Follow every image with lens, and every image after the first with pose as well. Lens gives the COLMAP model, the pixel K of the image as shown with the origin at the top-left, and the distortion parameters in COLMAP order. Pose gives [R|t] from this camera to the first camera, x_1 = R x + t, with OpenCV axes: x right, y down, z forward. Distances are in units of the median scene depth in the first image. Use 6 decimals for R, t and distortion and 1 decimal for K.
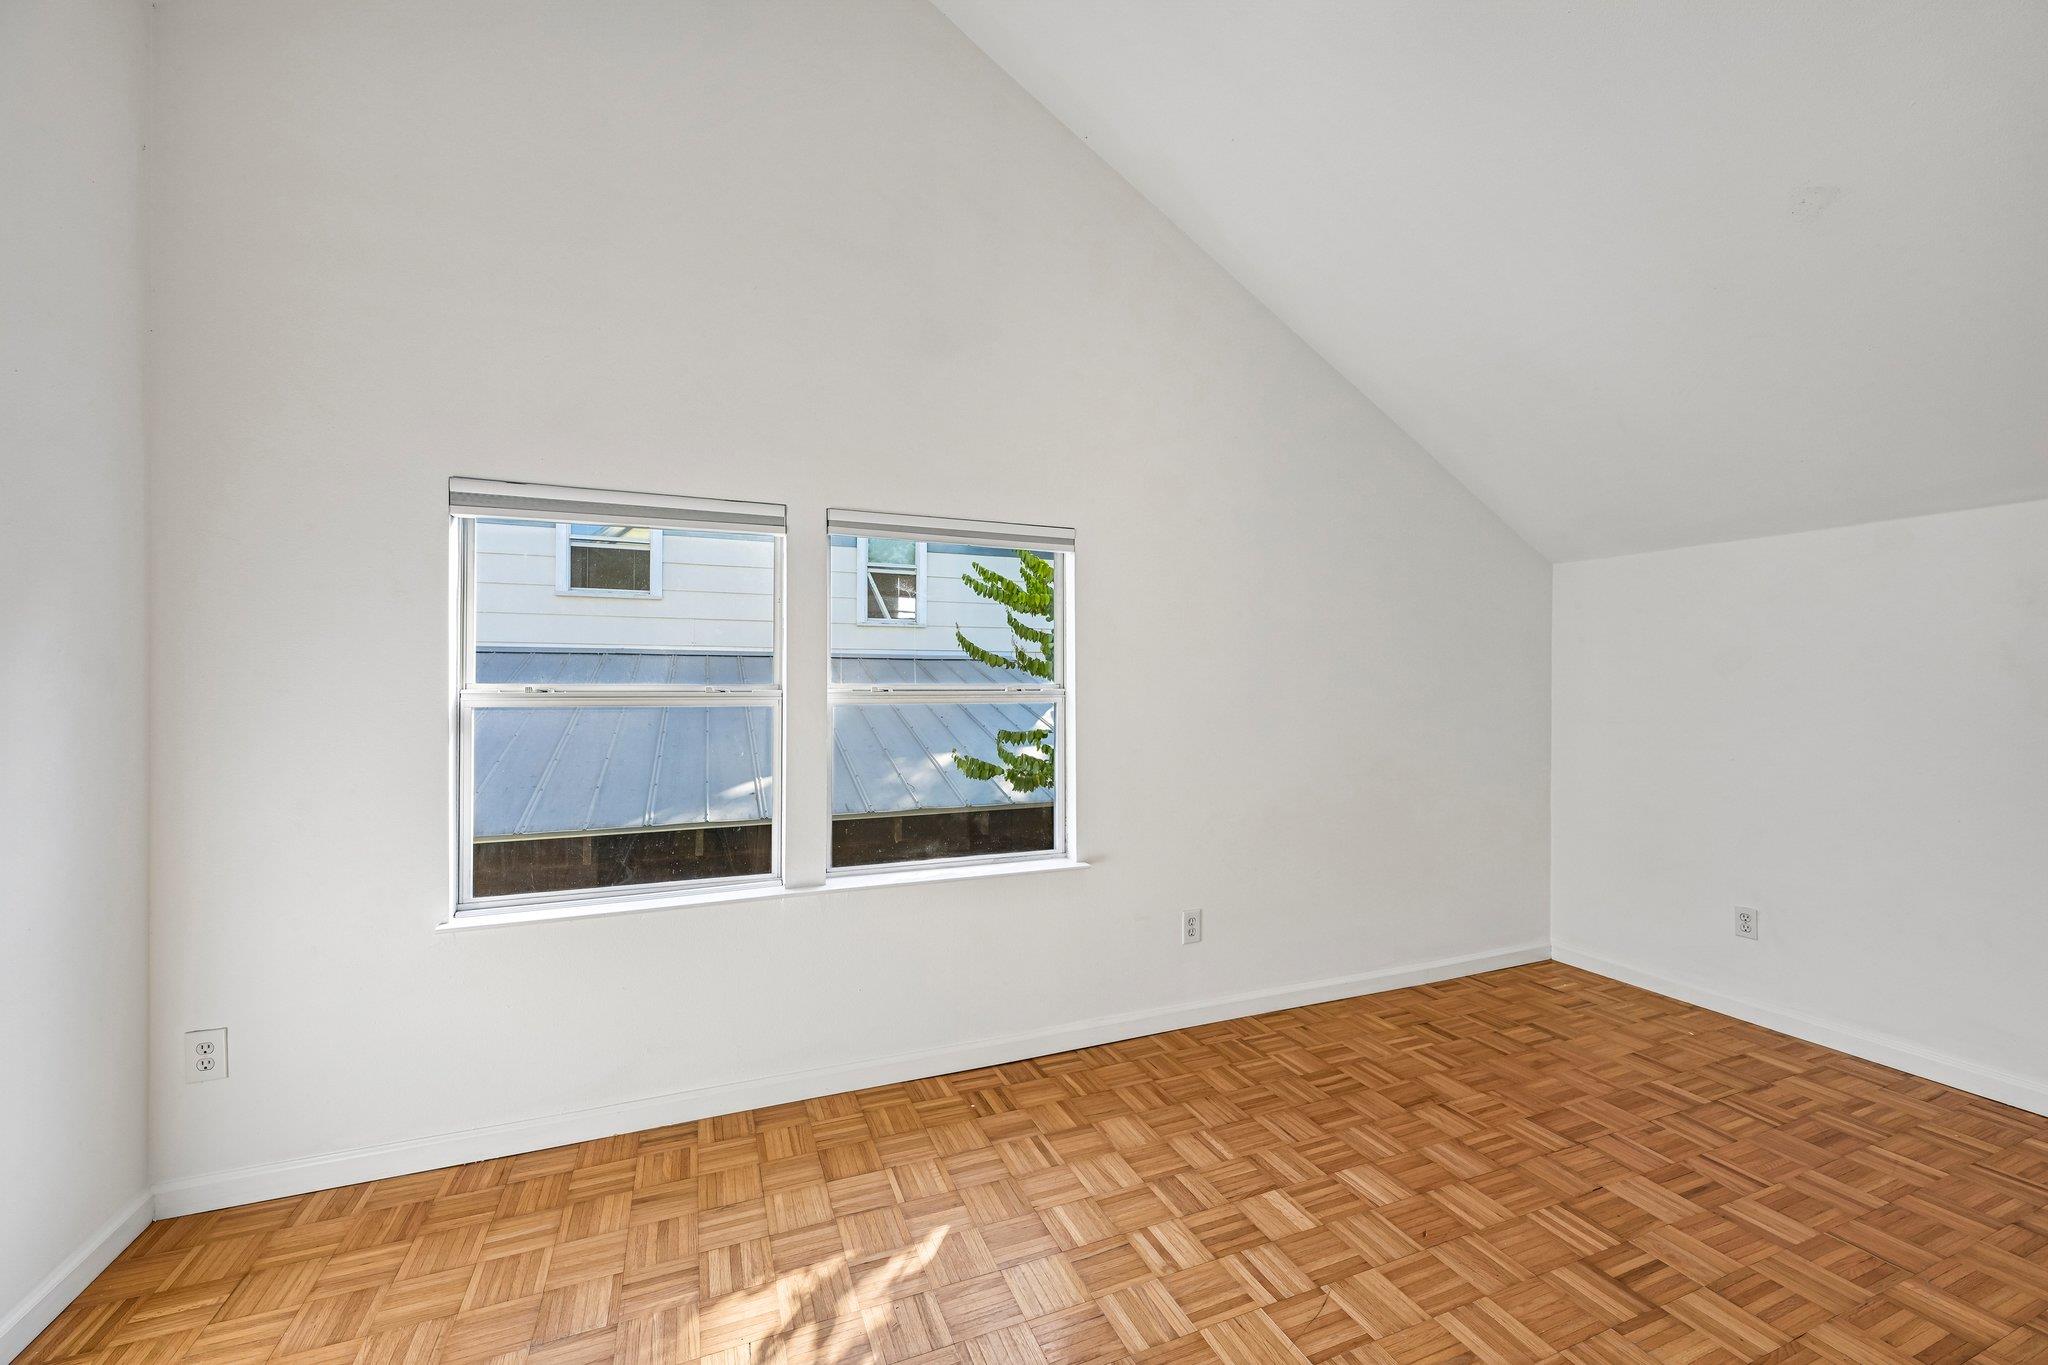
lens RADIAL K [[806.8, 0, 1024.0], [0, 806.8, 682.5], [0, 0, 1]] dist [-0.000559, -0.000048]
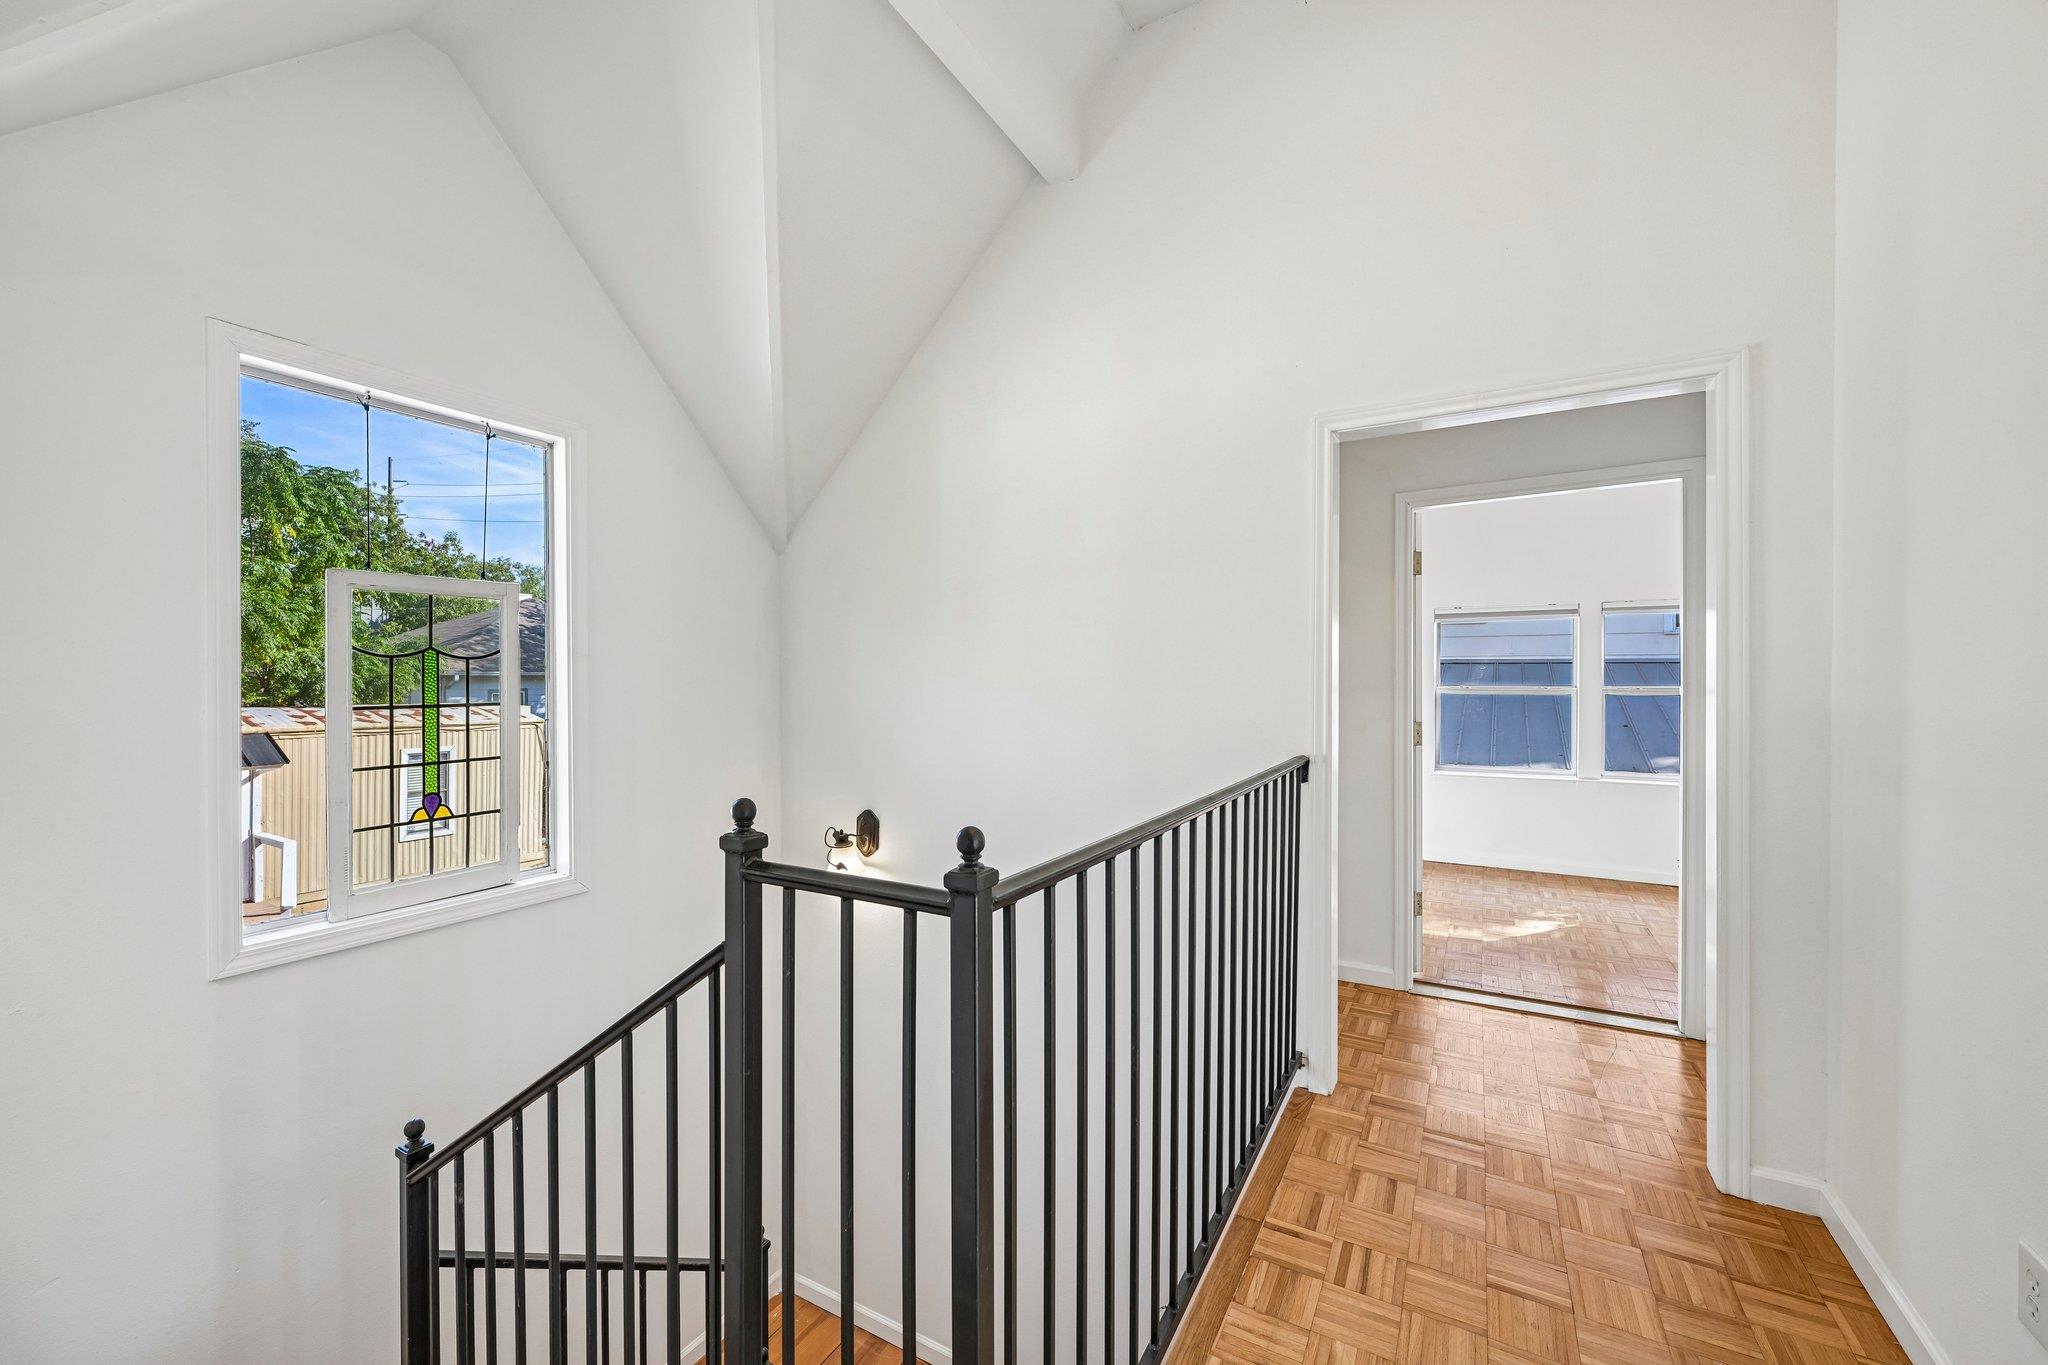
lens RADIAL K [[806.8, 0, 1024.0], [0, 806.8, 682.5], [0, 0, 1]] dist [-0.000559, -0.000048]
pose [[0.623601, -0.003577, -0.781734, 0.438811], [0.004039, 0.999991, -0.001353, -0.005690], [0.781732, -0.002314, 0.623610, -1.420882]]
